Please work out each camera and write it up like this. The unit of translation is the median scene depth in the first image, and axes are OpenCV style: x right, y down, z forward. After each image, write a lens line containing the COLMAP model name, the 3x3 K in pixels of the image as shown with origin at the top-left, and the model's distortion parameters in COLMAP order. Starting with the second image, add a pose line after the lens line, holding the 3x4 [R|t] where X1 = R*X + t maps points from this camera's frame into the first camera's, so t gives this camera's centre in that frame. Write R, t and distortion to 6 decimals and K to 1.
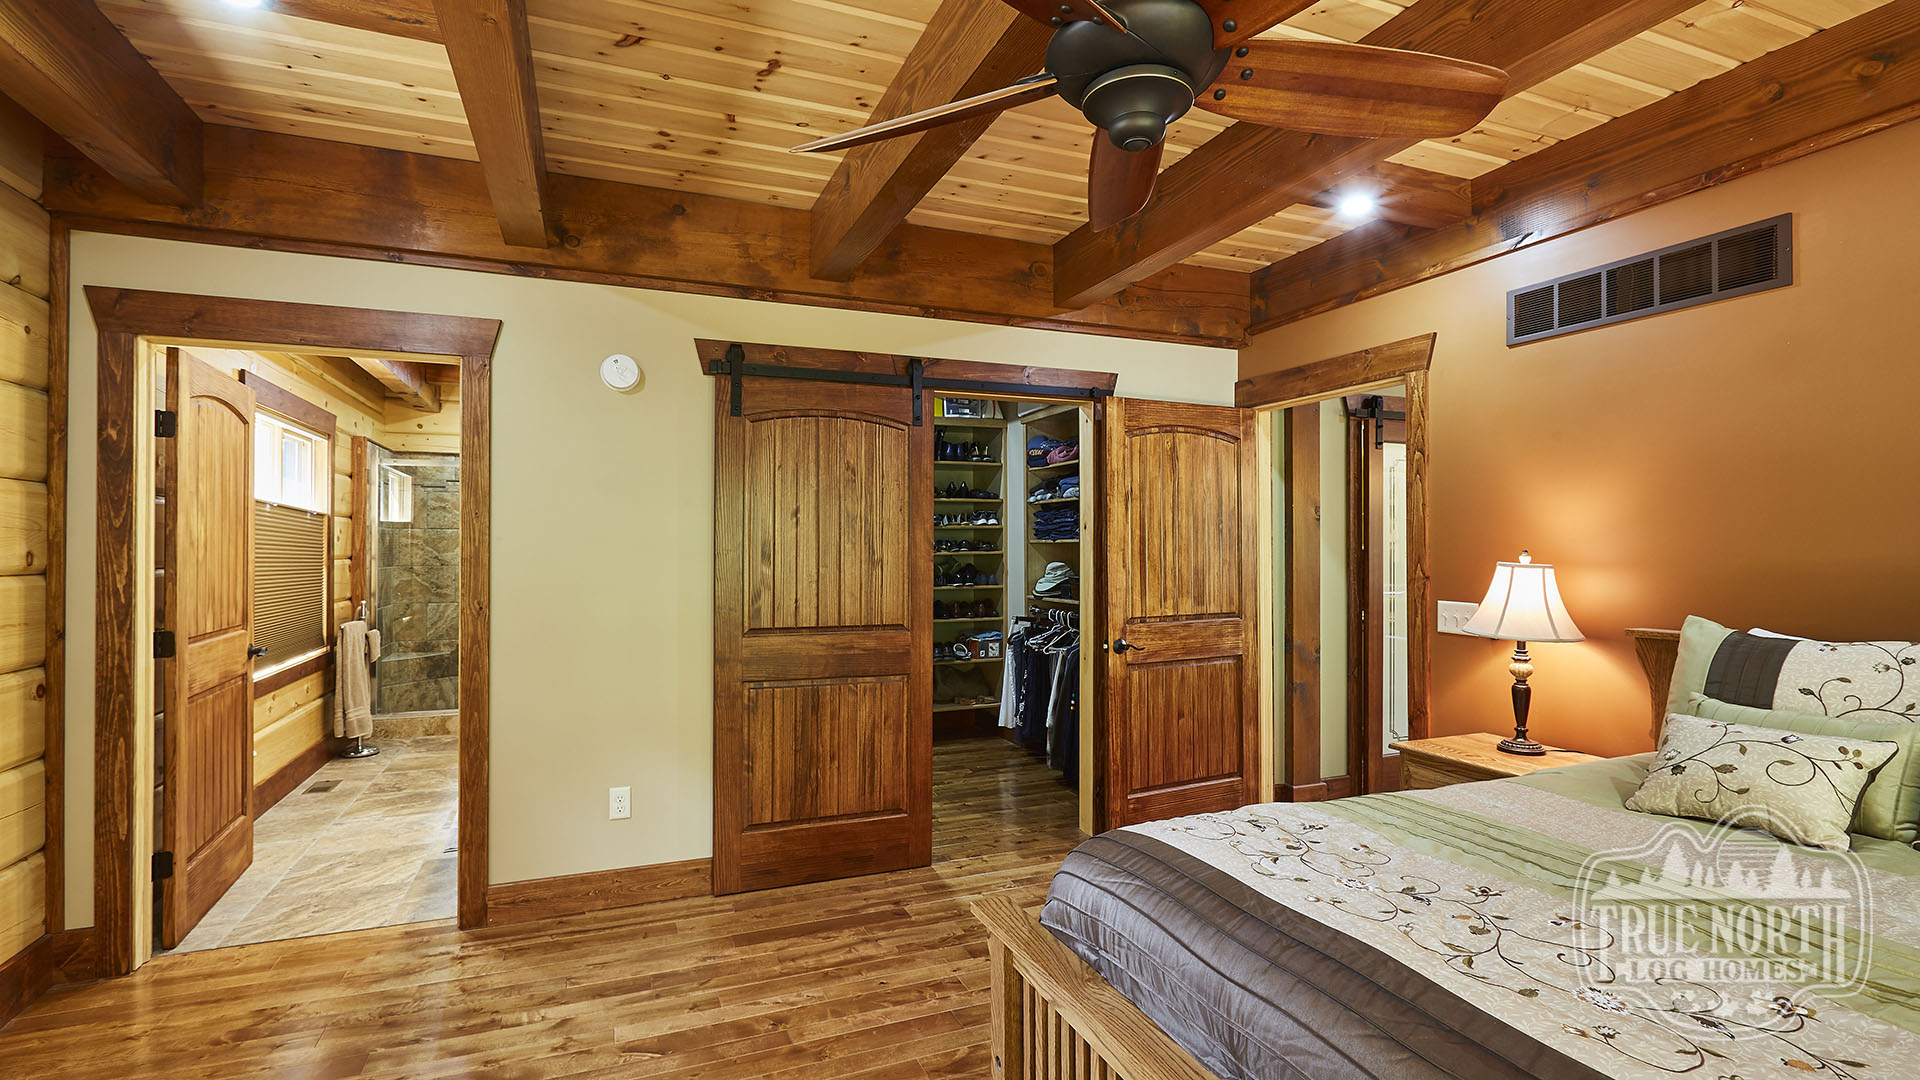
lens RADIAL K [[882.6, 0, 951.1], [0, 882.6, 543.1], [0, 0, 1]] dist [-0.004563, -0.000392]
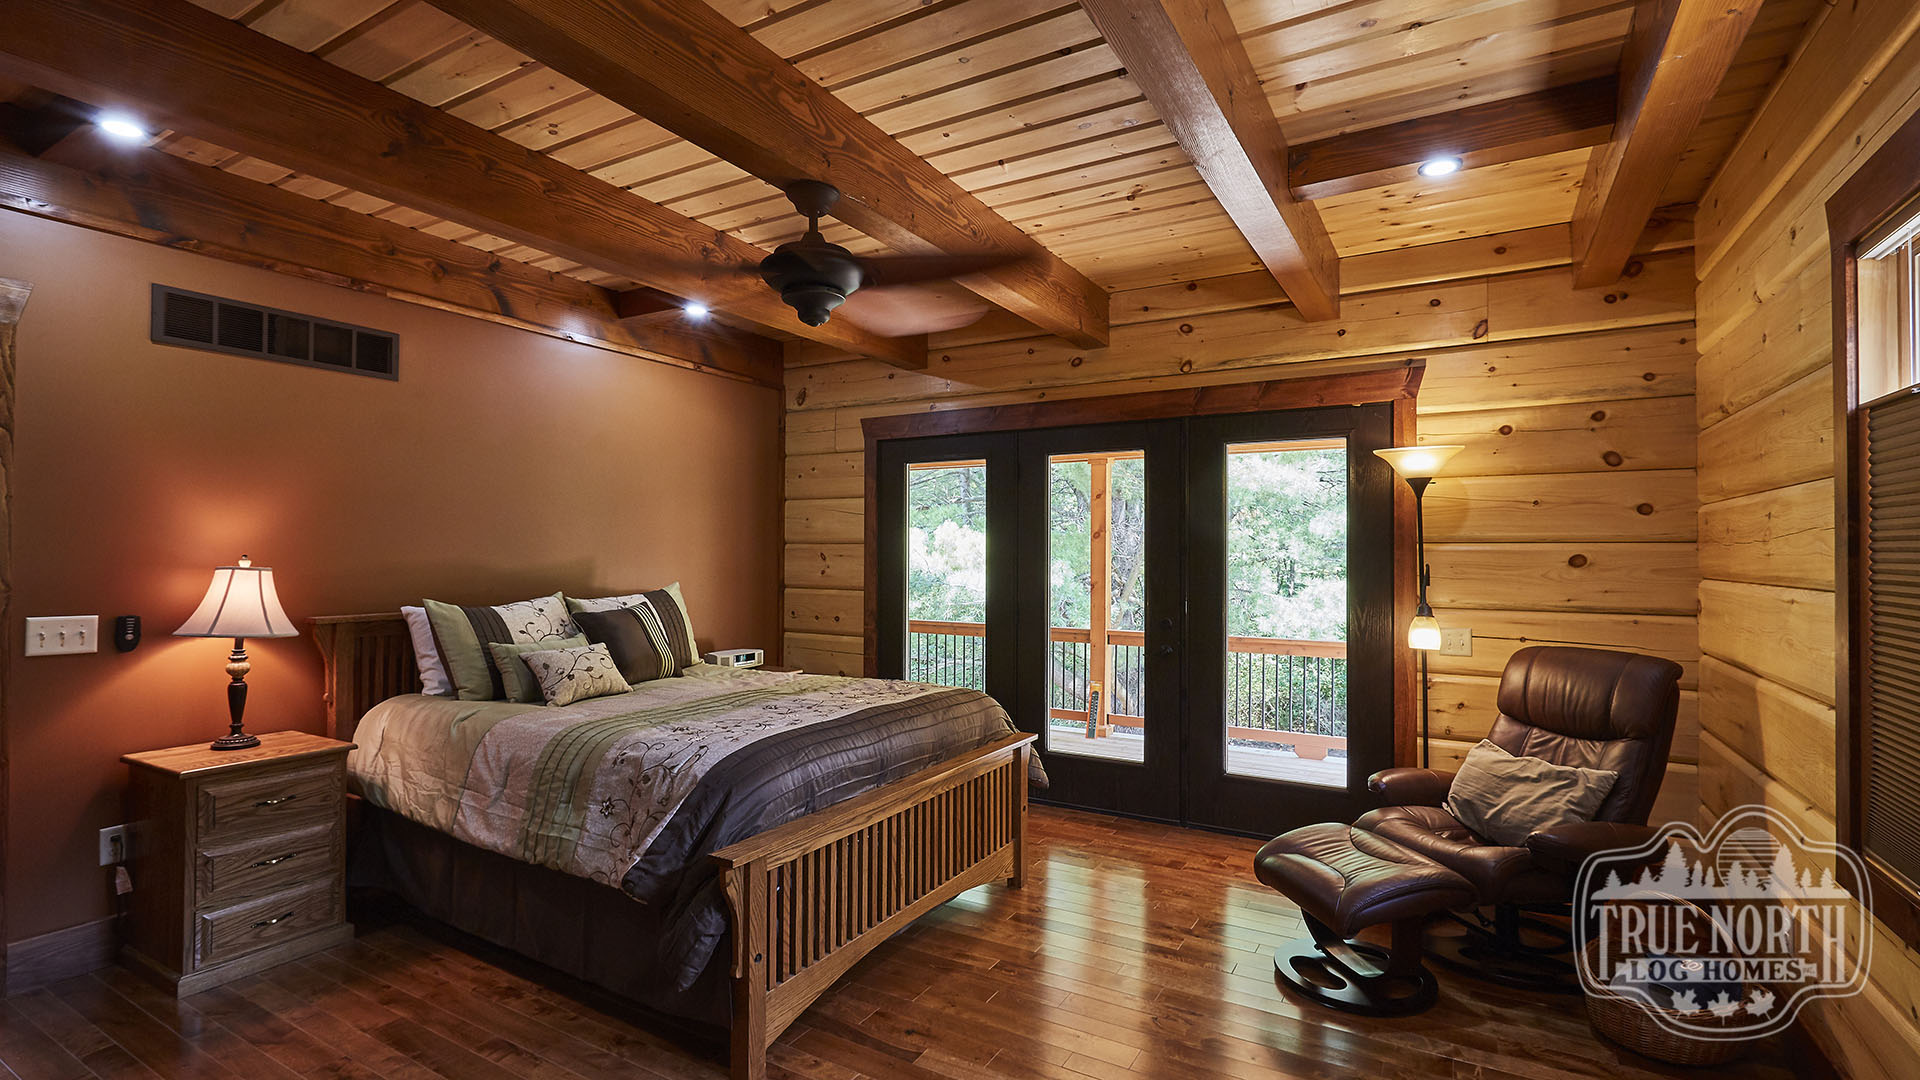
lens RADIAL K [[882.6, 0, 957.7], [0, 882.6, 540.1], [0, 0, 1]] dist [-0.004563, -0.000392]
pose [[-0.609744, 0.005969, 0.792576, -2.639293], [-0.011252, 0.999806, -0.016186, -0.006549], [-0.792519, -0.018787, -0.609558, 3.586017]]
